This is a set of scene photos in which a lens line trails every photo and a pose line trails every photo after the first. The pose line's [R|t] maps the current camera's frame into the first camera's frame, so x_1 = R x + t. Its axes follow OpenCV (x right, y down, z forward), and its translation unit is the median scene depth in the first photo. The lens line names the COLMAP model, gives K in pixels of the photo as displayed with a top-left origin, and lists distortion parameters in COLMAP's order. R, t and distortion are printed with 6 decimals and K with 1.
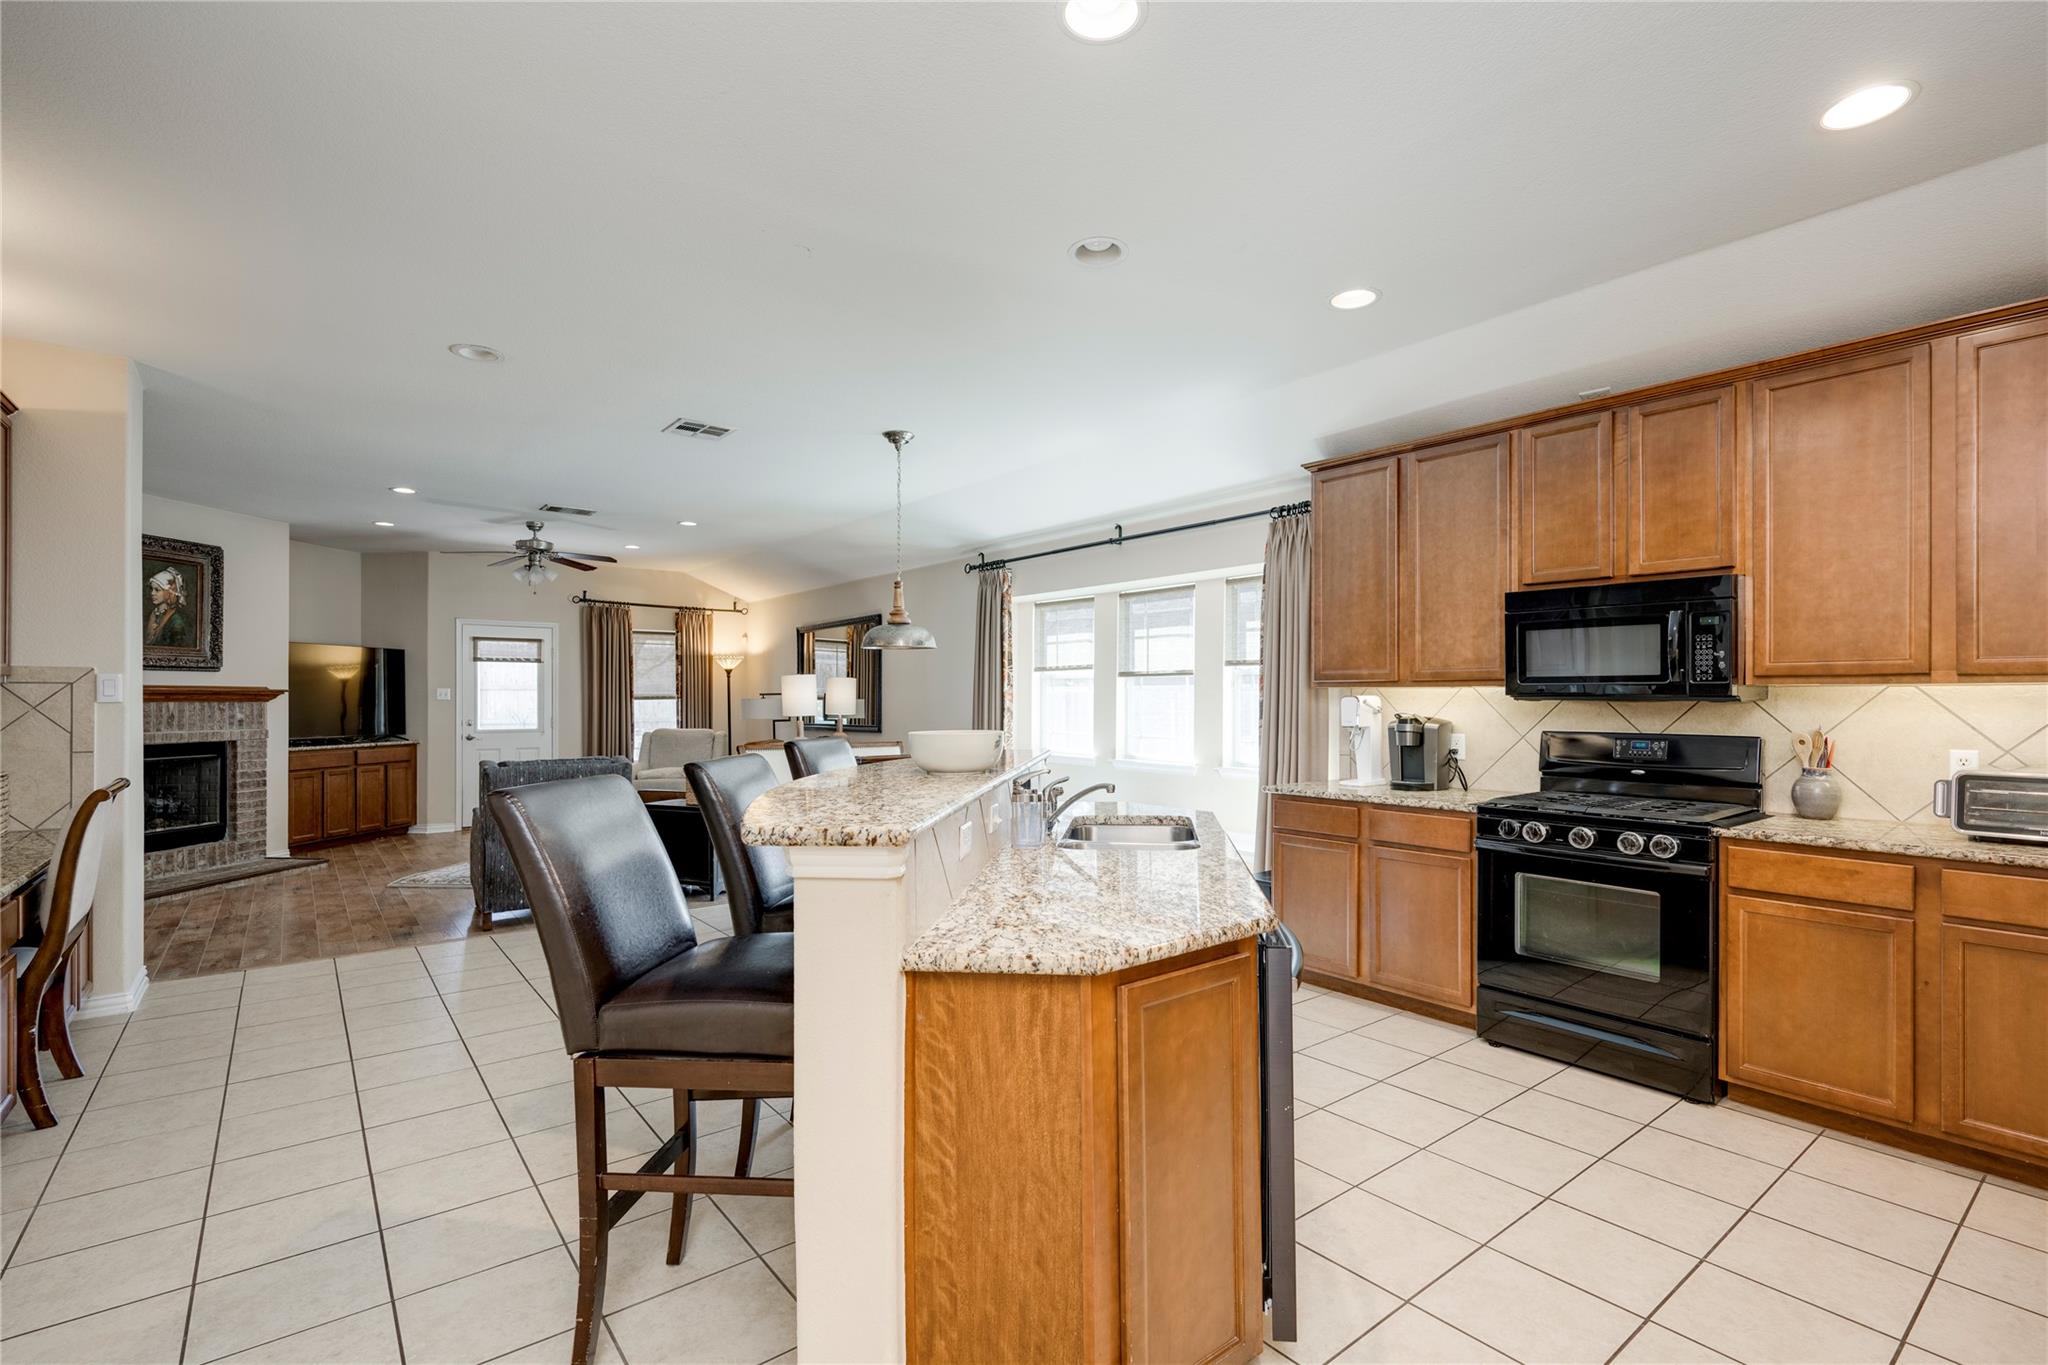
lens RADIAL K [[935.0, 0, 1028.9], [0, 935.0, 698.1], [0, 0, 1]] dist [0.001959, 0.000133]
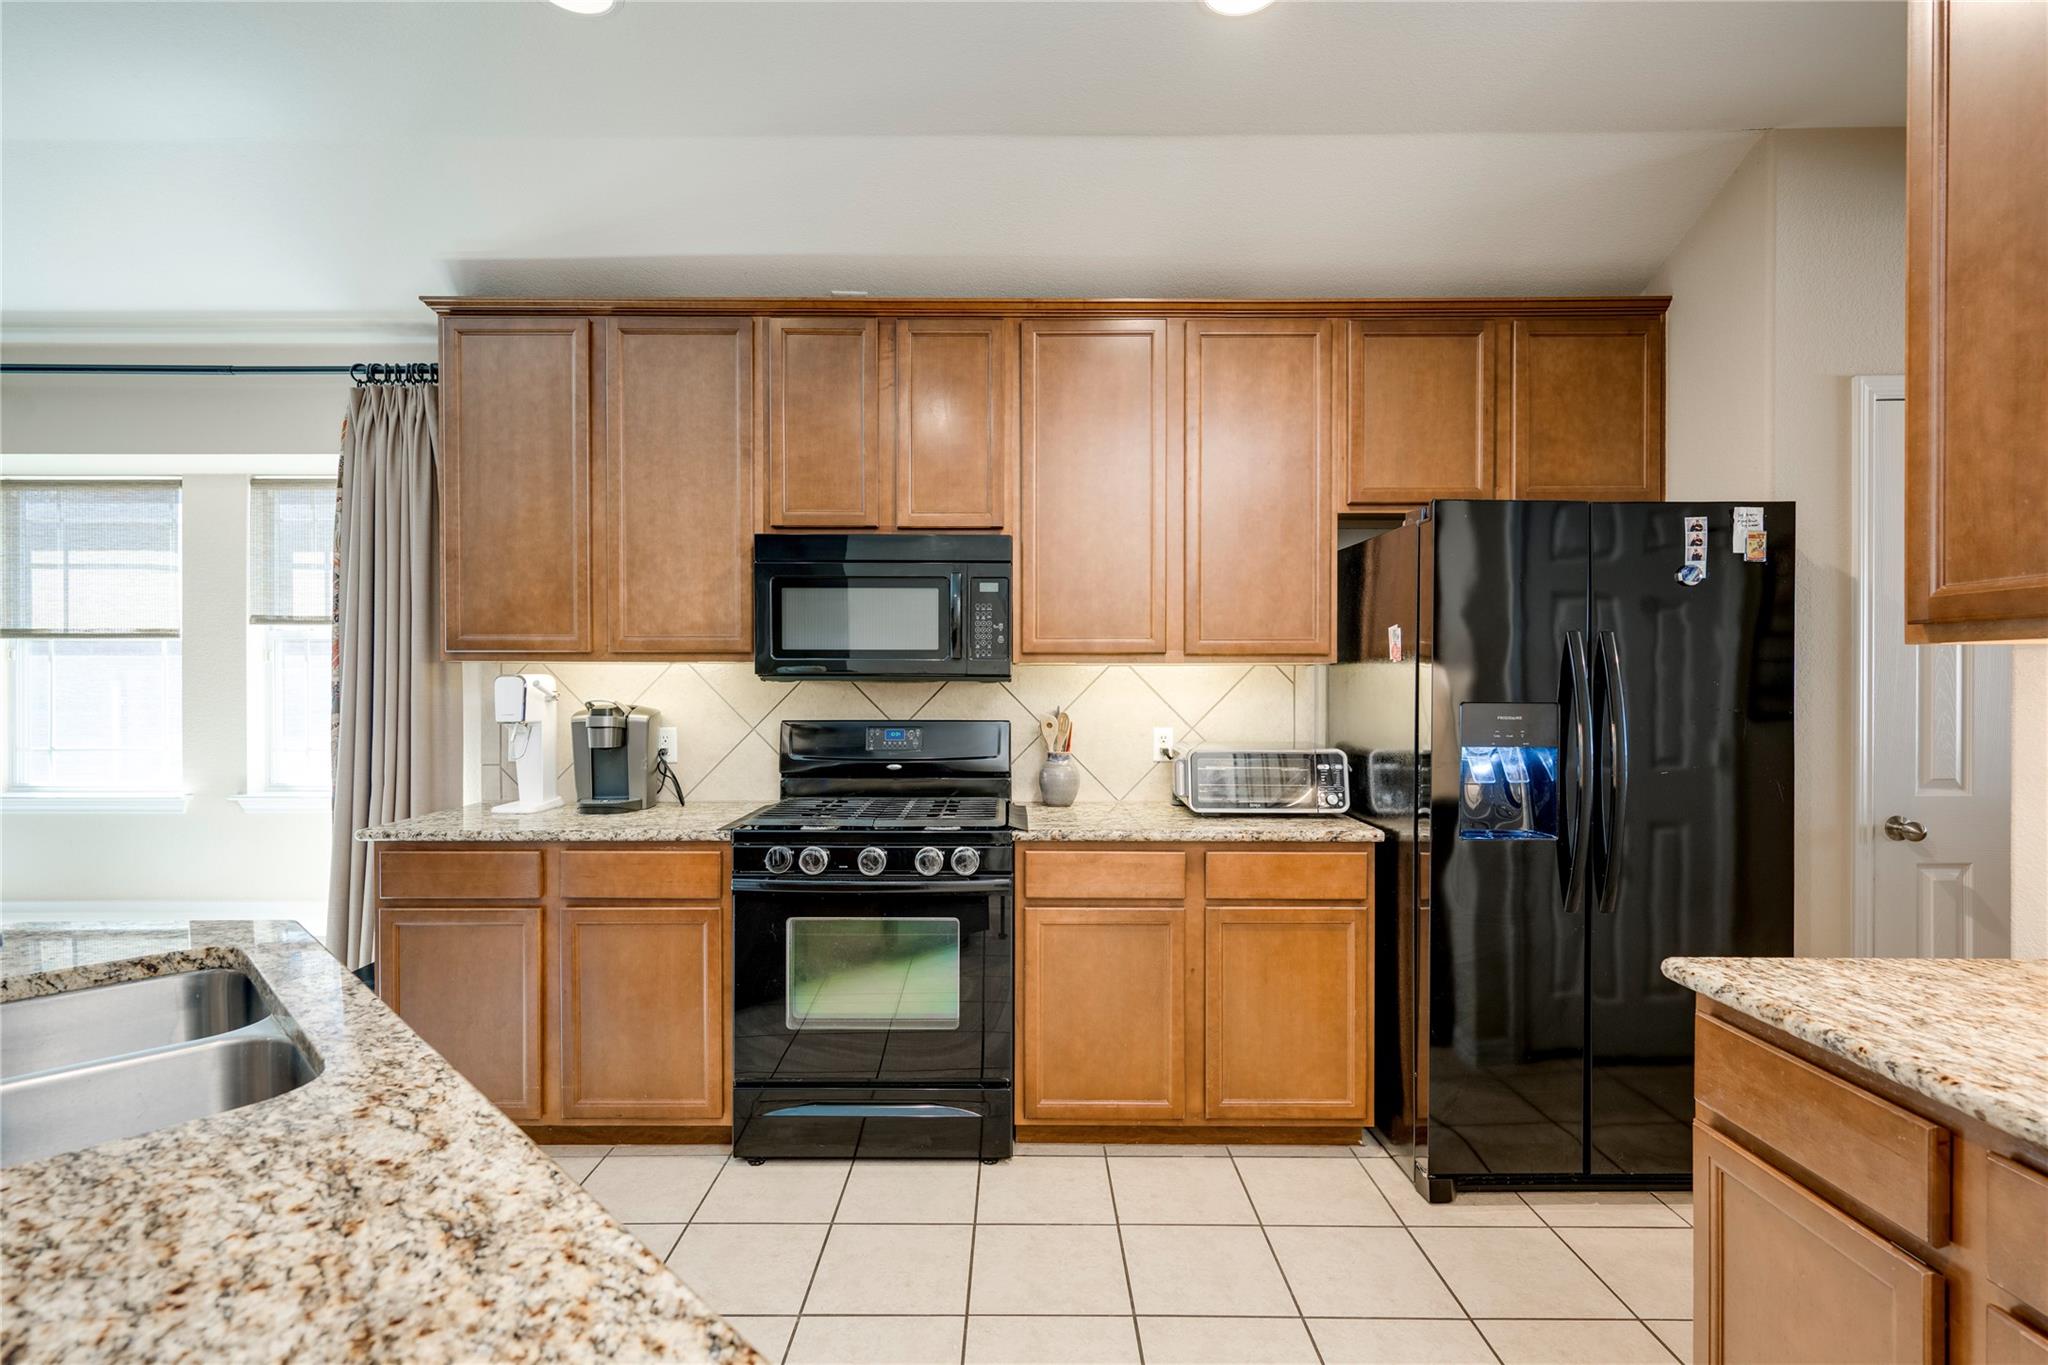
lens RADIAL K [[992.6, 0, 1019.3], [0, 992.6, 687.0], [0, 0, 1]] dist [0.004162, 0.000351]
pose [[0.620641, -0.008231, 0.784052, 0.023812], [0.000766, 0.999951, 0.009892, -0.000482], [-0.784094, -0.005539, 0.620617, 0.308130]]
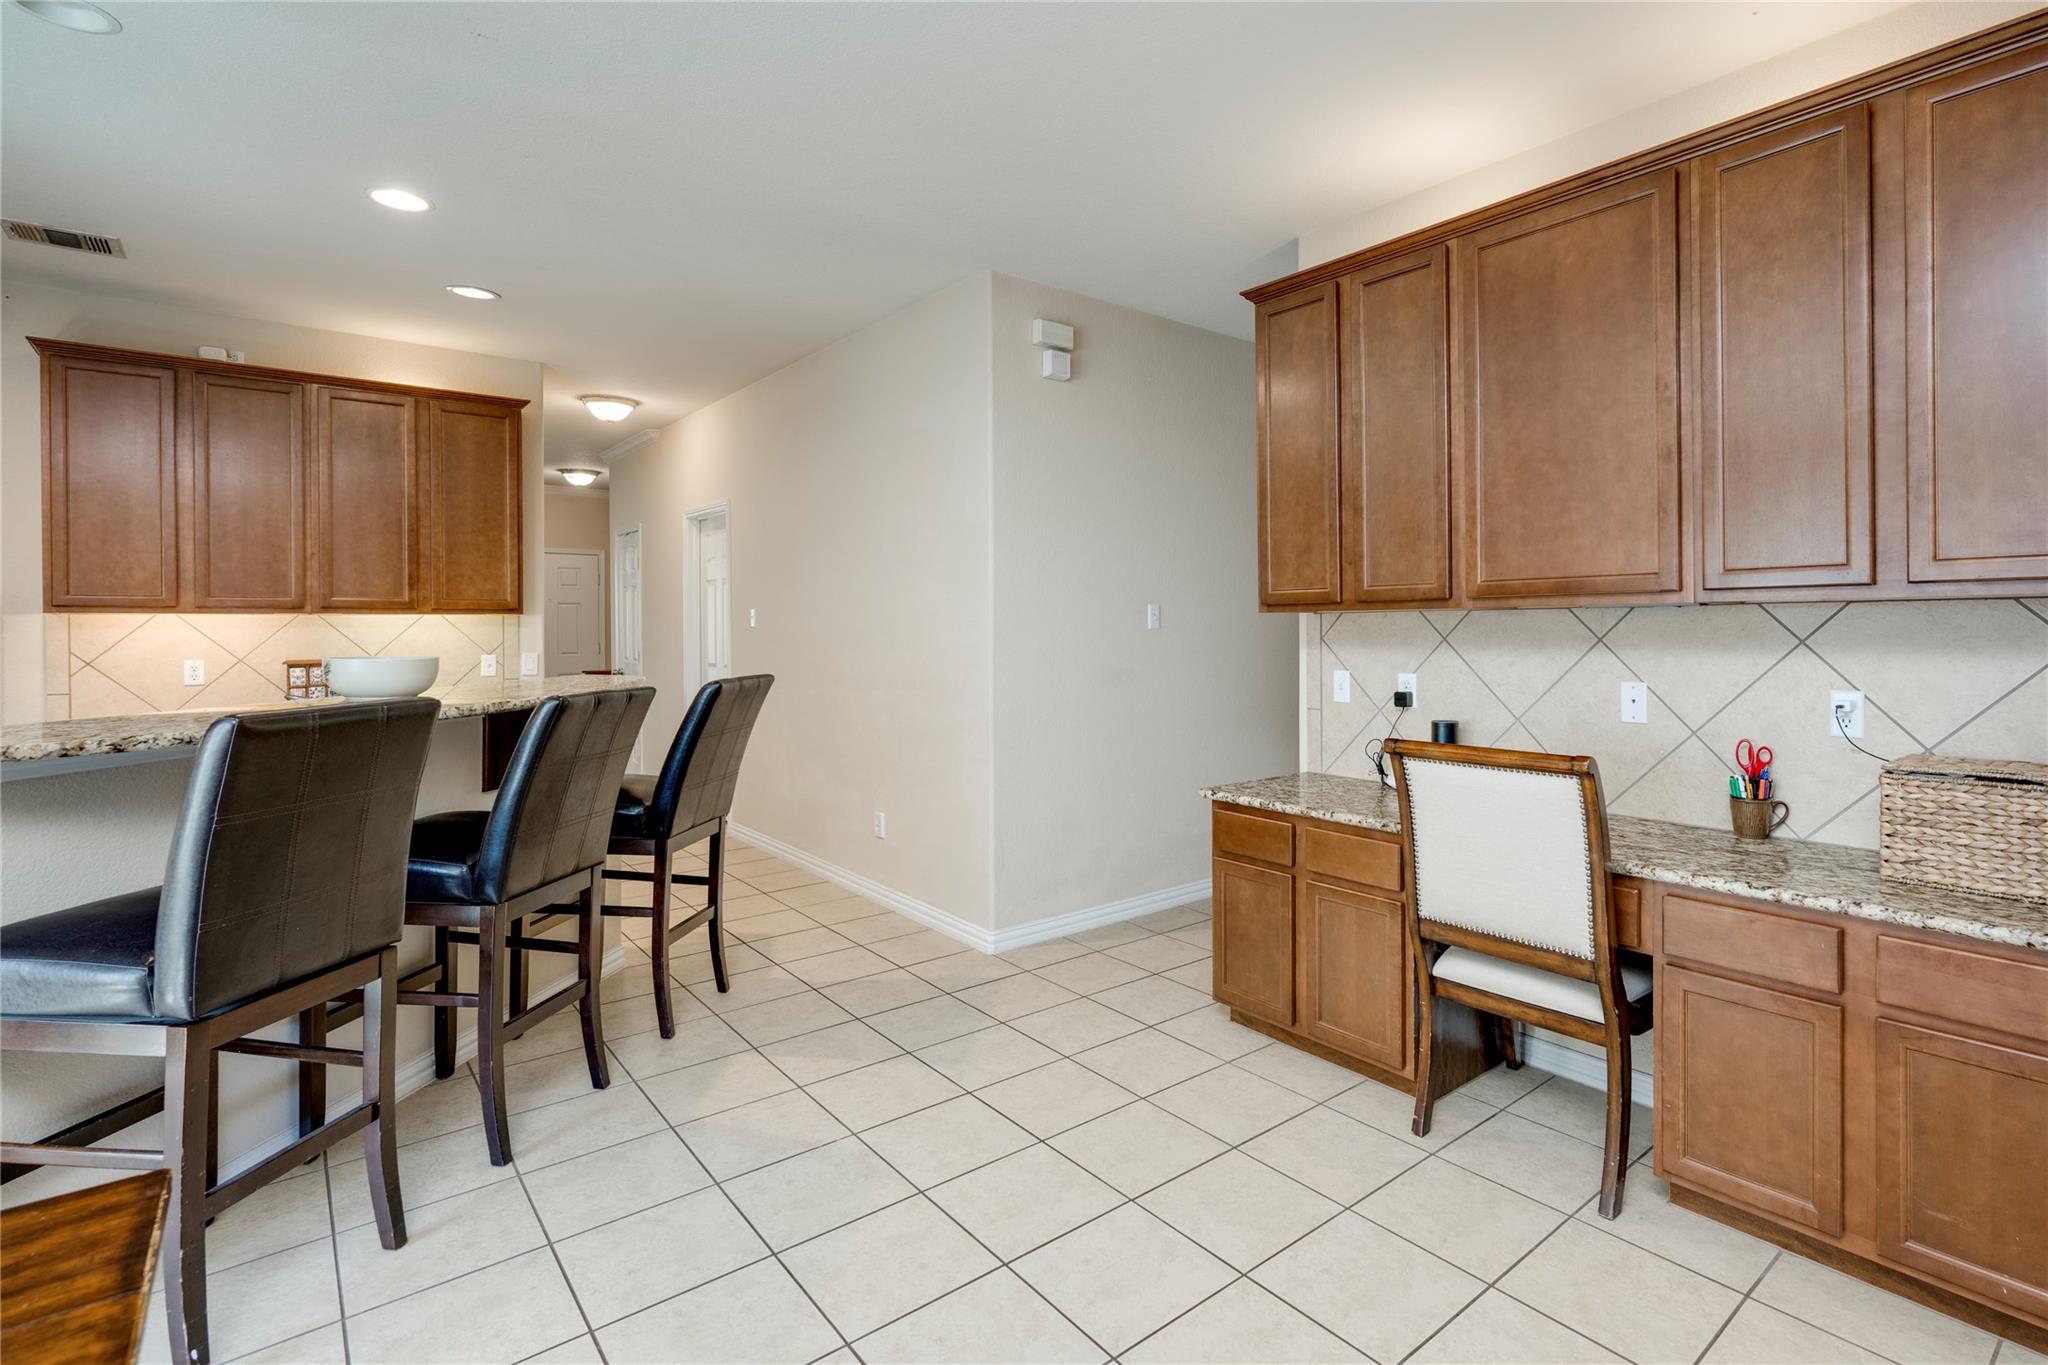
lens RADIAL K [[985.9, 0, 1127.9], [0, 985.9, 632.2], [0, 0, 1]] dist [-0.002487, -0.000616]
pose [[-0.998643, -0.000053, -0.052071, -0.494513], [-0.000358, 0.999983, 0.005849, 0.001007], [0.052070, 0.005860, -0.998626, 1.254219]]
